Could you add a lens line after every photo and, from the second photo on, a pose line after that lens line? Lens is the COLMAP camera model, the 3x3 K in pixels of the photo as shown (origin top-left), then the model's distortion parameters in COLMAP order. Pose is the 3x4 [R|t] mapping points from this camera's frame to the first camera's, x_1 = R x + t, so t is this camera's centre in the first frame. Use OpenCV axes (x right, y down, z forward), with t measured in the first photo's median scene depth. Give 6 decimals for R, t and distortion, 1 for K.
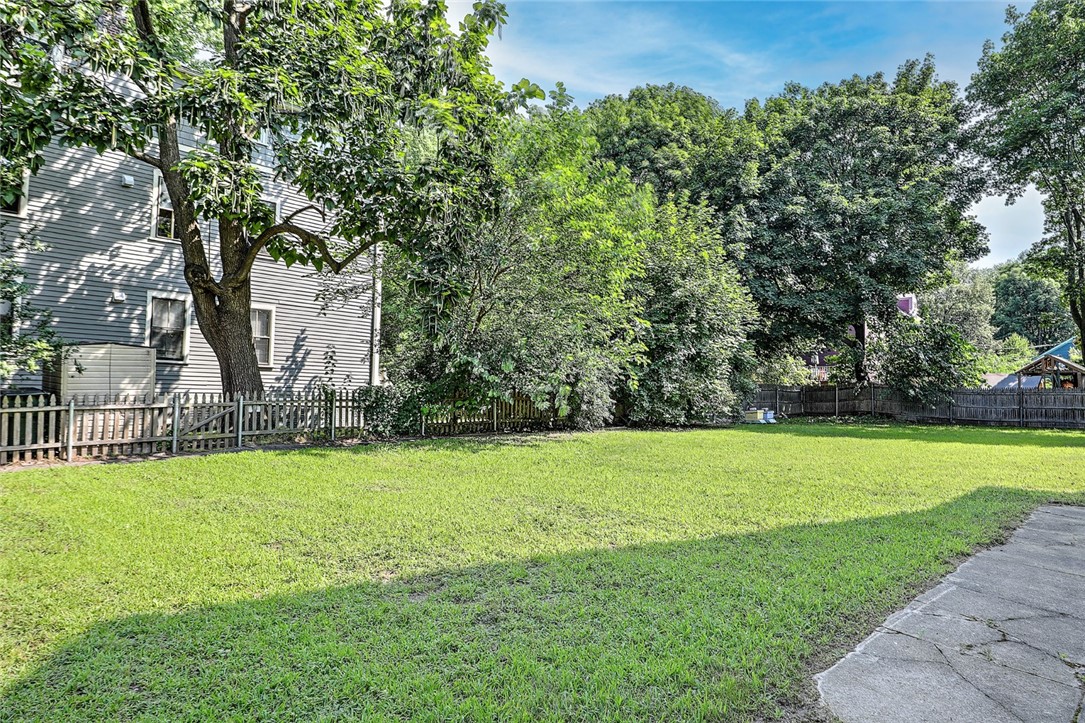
lens RADIAL K [[738.3, 0, 542.3], [0, 738.3, 400.0], [0, 0, 1]] dist [0.000486, -0.000643]
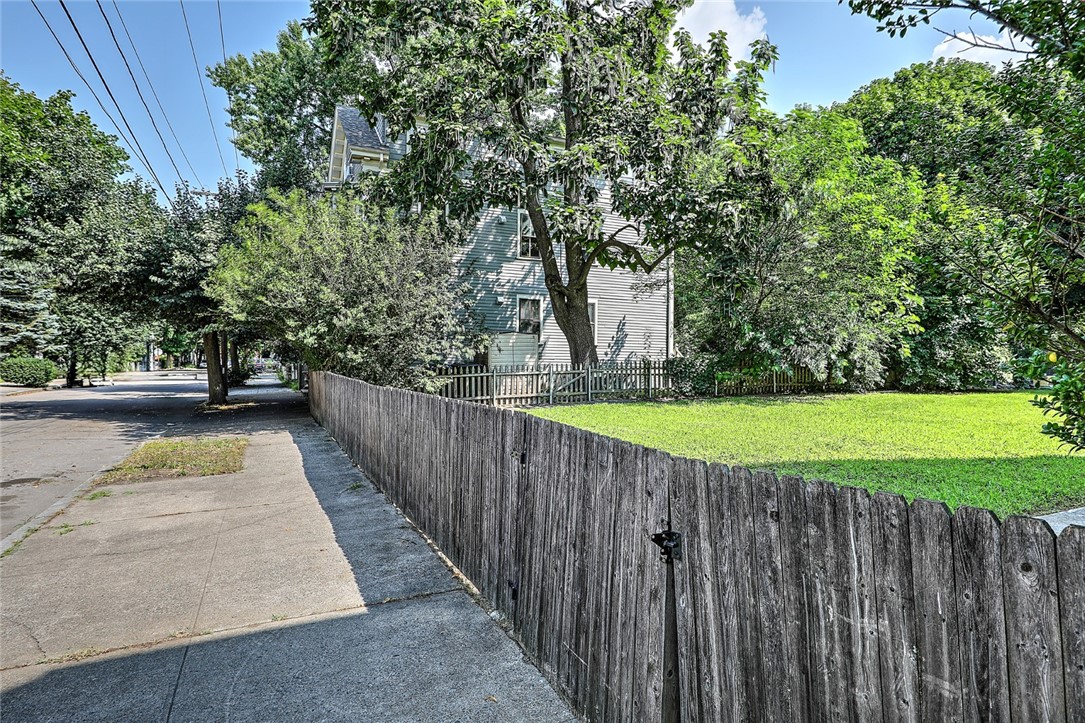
lens RADIAL K [[618.6, 0, 542.5], [0, 618.6, 361.5], [0, 0, 1]] dist [-0.004029, -0.001086]
pose [[0.917828, -0.014722, -0.396705, -0.012275], [0.009413, 0.999838, -0.015326, 0.002834], [0.396866, 0.010332, 0.917818, -0.100078]]
